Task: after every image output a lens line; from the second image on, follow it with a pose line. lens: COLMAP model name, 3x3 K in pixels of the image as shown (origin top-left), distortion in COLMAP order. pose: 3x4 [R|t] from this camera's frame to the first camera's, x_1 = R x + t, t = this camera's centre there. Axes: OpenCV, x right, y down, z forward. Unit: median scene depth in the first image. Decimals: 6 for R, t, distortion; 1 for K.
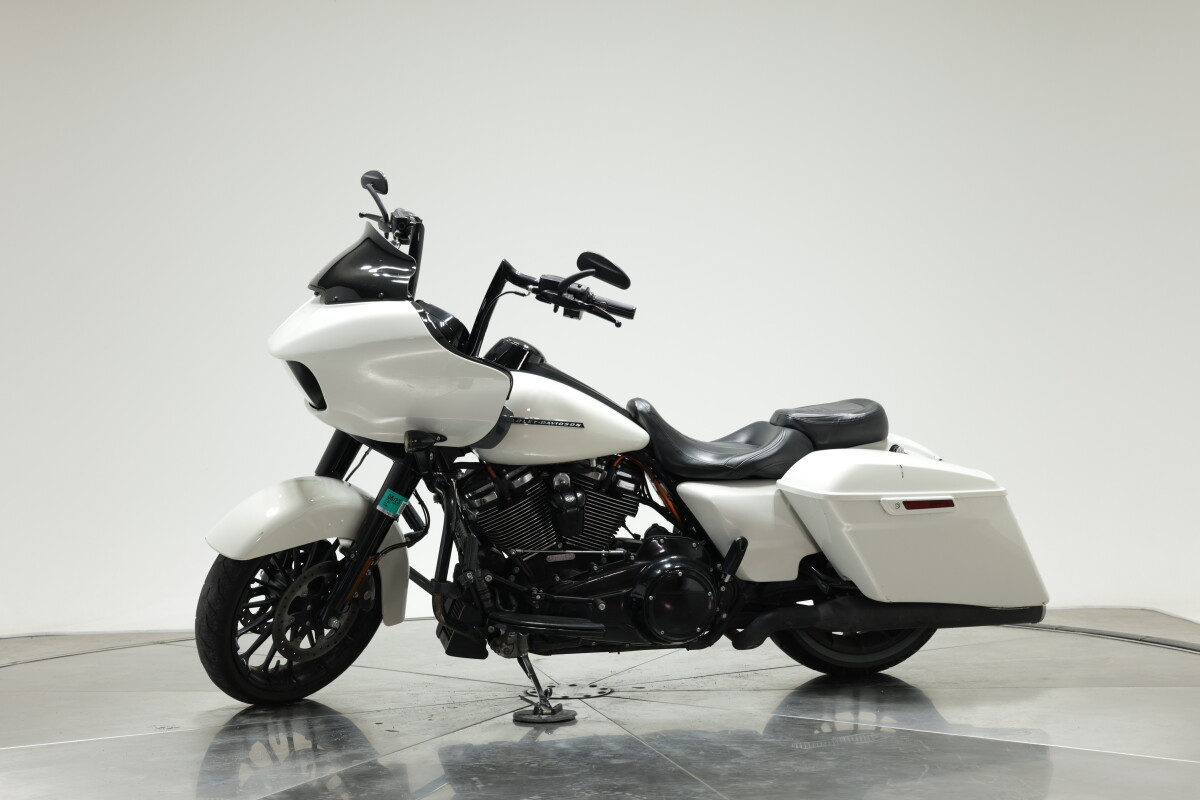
lens RADIAL K [[1648.1, 0, 600.0], [0, 1648.1, 400.0], [0, 0, 1]] dist [0.010445, 0.021996]
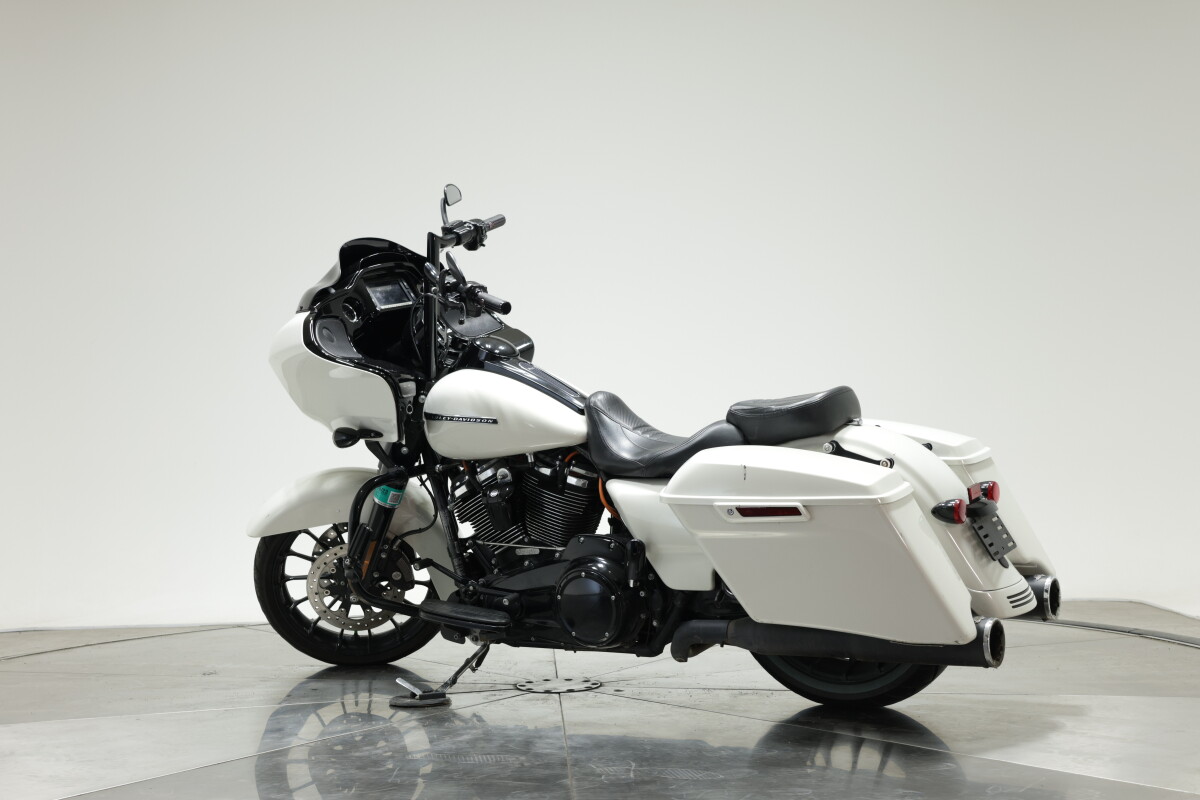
lens RADIAL K [[1648.1, 0, 600.0], [0, 1648.1, 400.0], [0, 0, 1]] dist [0.010445, 0.021996]
pose [[0.691460, -0.013123, -0.722295, 0.742044], [0.023094, 0.999726, 0.003945, -0.000182], [0.722045, -0.019408, 0.691573, 0.338043]]
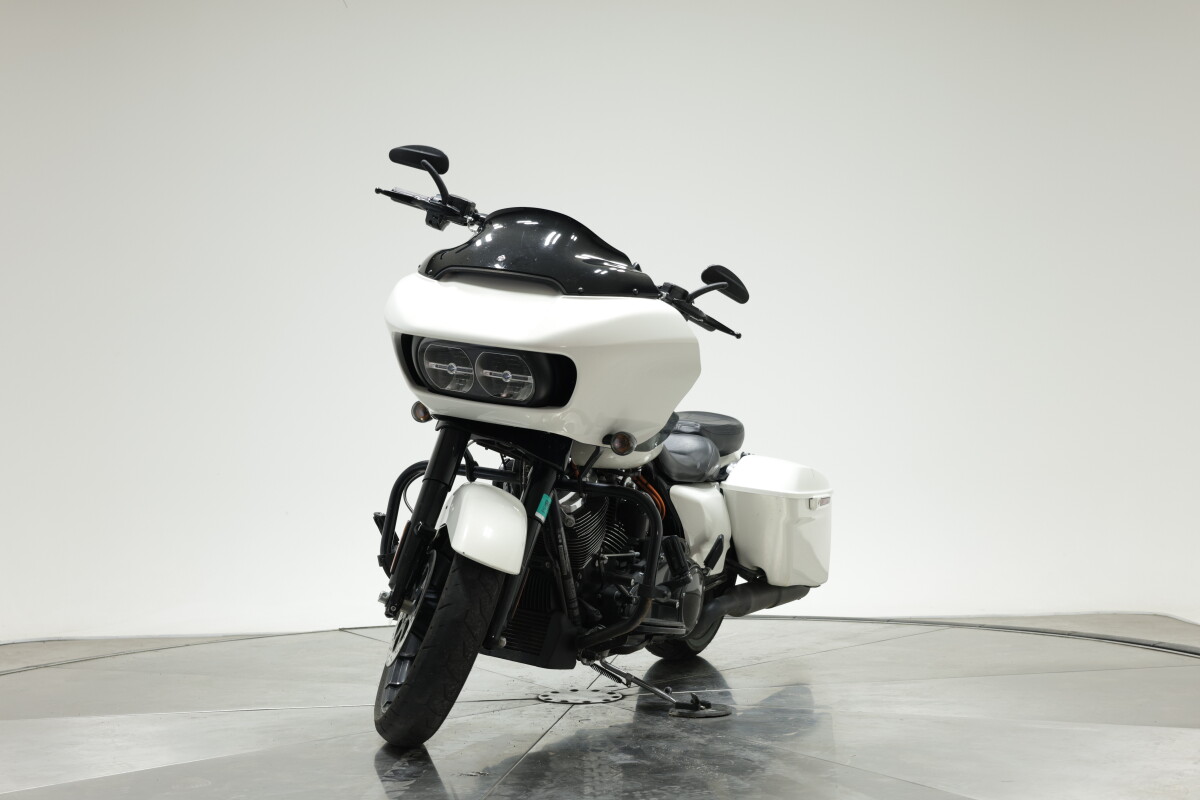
lens RADIAL K [[1612.9, 0, 600.0], [0, 1612.9, 400.0], [0, 0, 1]] dist [-0.018808, -0.008056]
pose [[0.620134, 0.032085, 0.783840, -0.805003], [-0.020007, 0.999485, -0.025084, 0.021861], [-0.784241, -0.000127, 0.620456, 0.392084]]
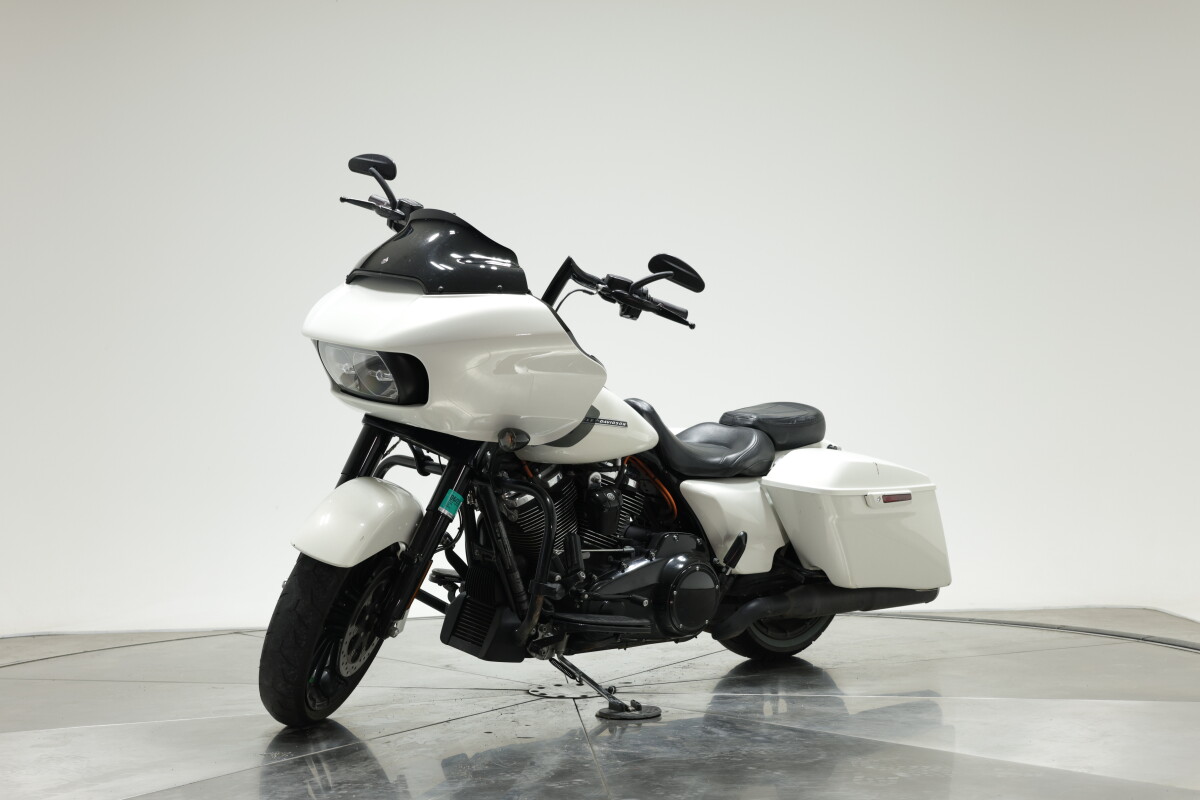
lens RADIAL K [[1648.1, 0, 600.0], [0, 1648.1, 400.0], [0, 0, 1]] dist [0.010445, 0.021996]
pose [[0.888834, 0.013604, 0.458027, -0.475187], [-0.011242, 0.999906, -0.007883, 0.008271], [-0.458091, 0.001858, 0.888903, 0.105041]]
